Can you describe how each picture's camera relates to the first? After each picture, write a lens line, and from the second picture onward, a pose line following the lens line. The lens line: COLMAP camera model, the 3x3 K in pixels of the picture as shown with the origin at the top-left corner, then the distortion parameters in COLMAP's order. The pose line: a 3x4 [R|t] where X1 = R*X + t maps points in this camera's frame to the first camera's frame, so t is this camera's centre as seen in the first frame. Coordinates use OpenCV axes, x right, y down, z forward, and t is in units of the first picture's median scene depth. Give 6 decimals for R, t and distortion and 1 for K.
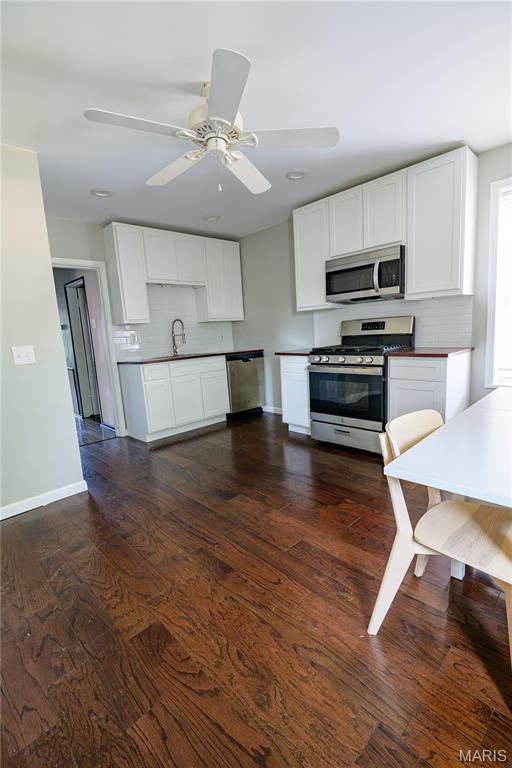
lens RADIAL K [[349.5, 0, 261.4], [0, 349.5, 384.9], [0, 0, 1]] dist [-0.004465, -0.003144]
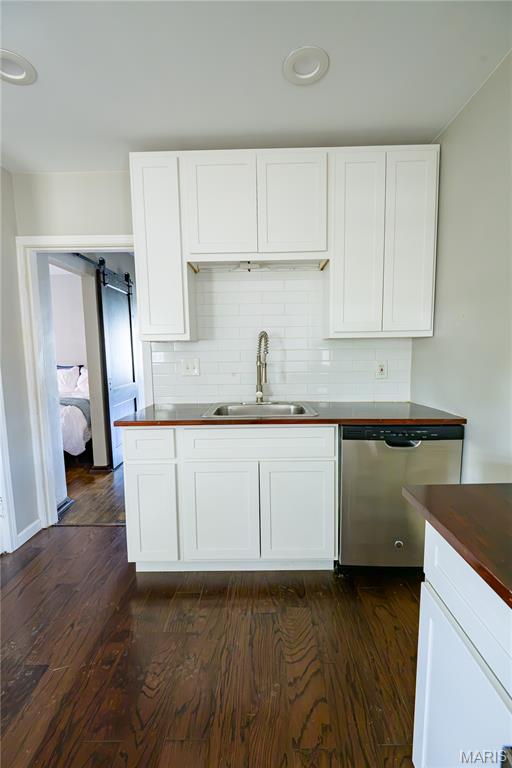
lens RADIAL K [[349.5, 0, 258.8], [0, 349.5, 383.4], [0, 0, 1]] dist [-0.004465, -0.003144]
pose [[0.719257, 0.118874, -0.684499, 0.165140], [-0.127883, 0.991071, 0.037739, -0.220008], [0.682873, 0.060392, 0.728036, 1.035369]]
